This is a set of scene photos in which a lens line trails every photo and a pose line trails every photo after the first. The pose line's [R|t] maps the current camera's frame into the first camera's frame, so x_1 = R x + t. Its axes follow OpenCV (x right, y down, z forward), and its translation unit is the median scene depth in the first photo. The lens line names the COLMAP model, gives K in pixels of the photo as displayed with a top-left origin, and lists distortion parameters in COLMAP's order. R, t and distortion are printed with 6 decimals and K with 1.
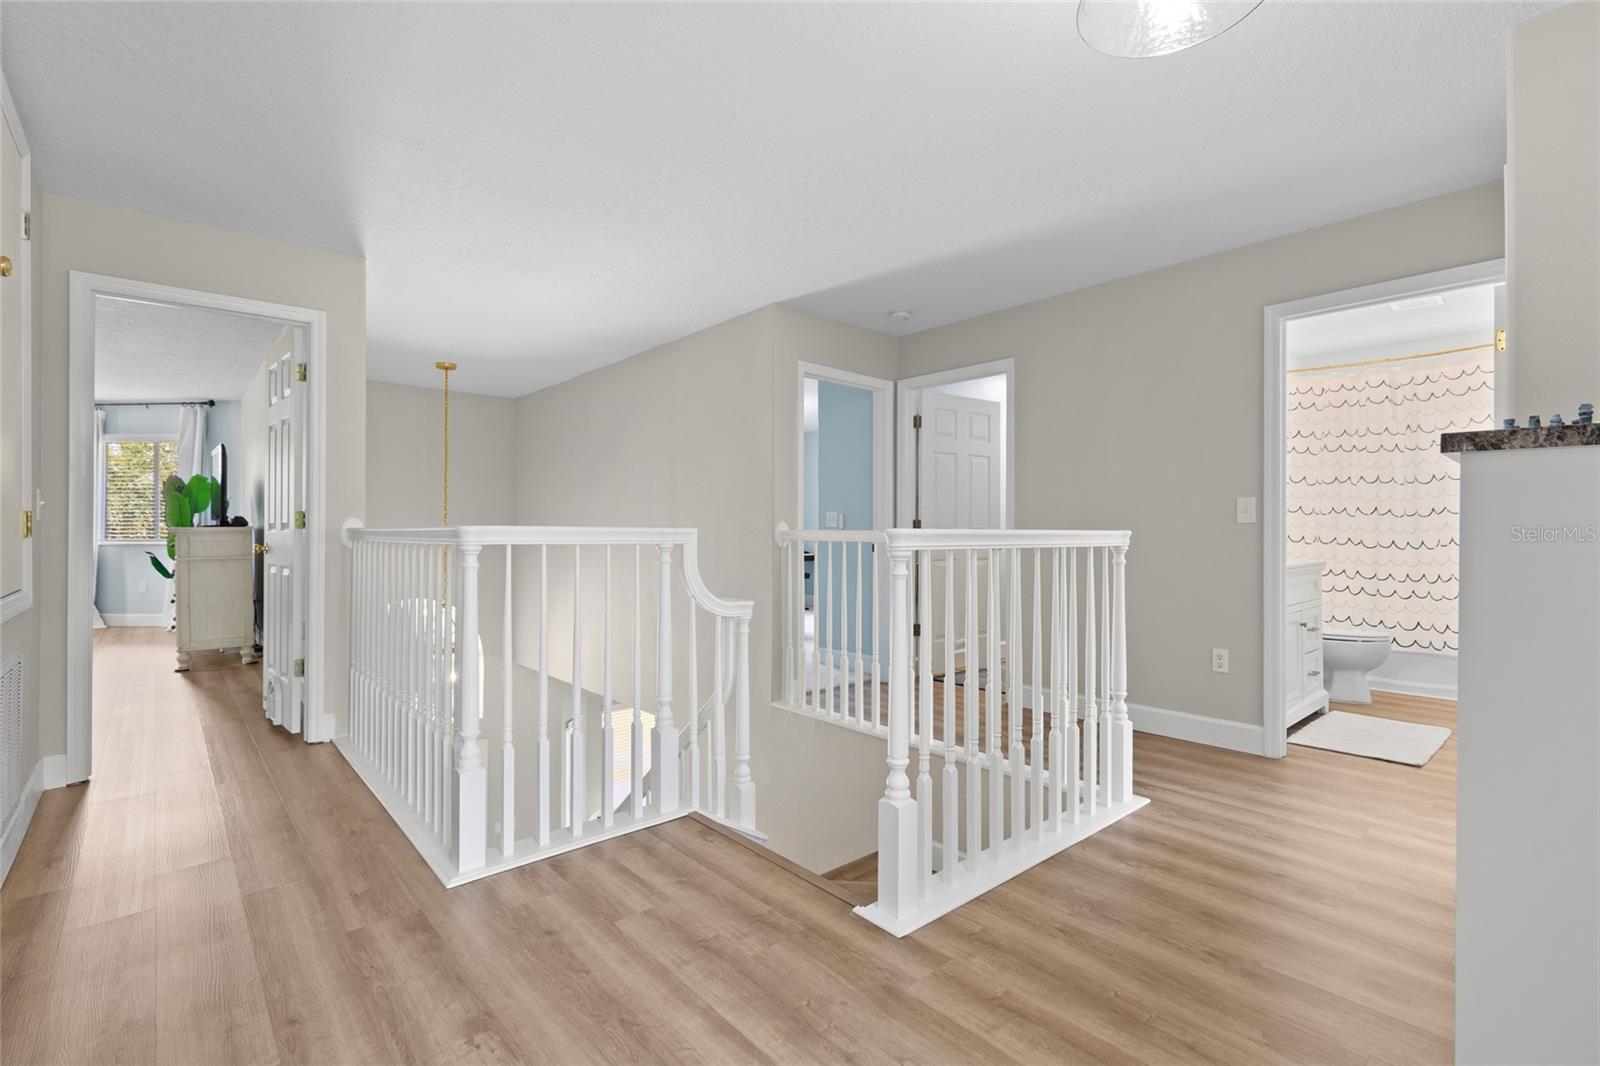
lens RADIAL K [[719.9, 0, 804.3], [0, 719.9, 530.3], [0, 0, 1]] dist [-0.000363, -0.000538]
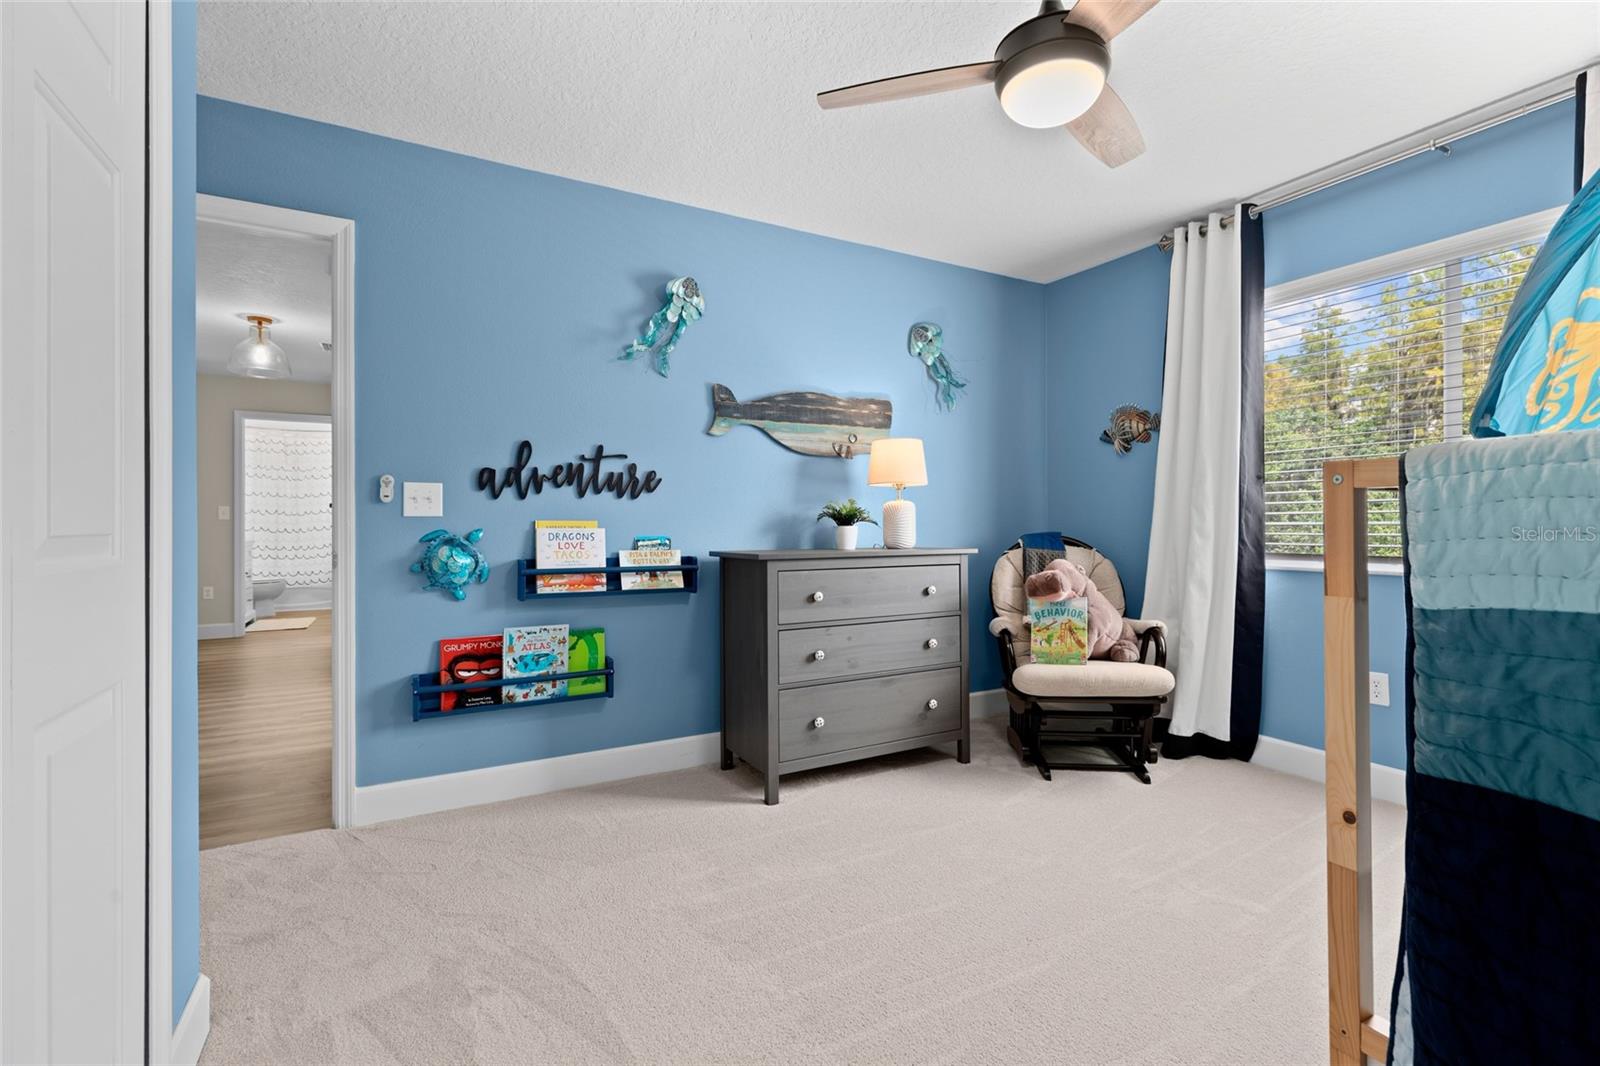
lens RADIAL K [[719.9, 0, 804.3], [0, 719.9, 530.3], [0, 0, 1]] dist [-0.000363, -0.000538]
pose [[0.215699, -0.010540, 0.976403, -0.728936], [-0.004929, 0.999917, 0.011883, -0.009339], [-0.976448, -0.007376, 0.215629, -0.729544]]
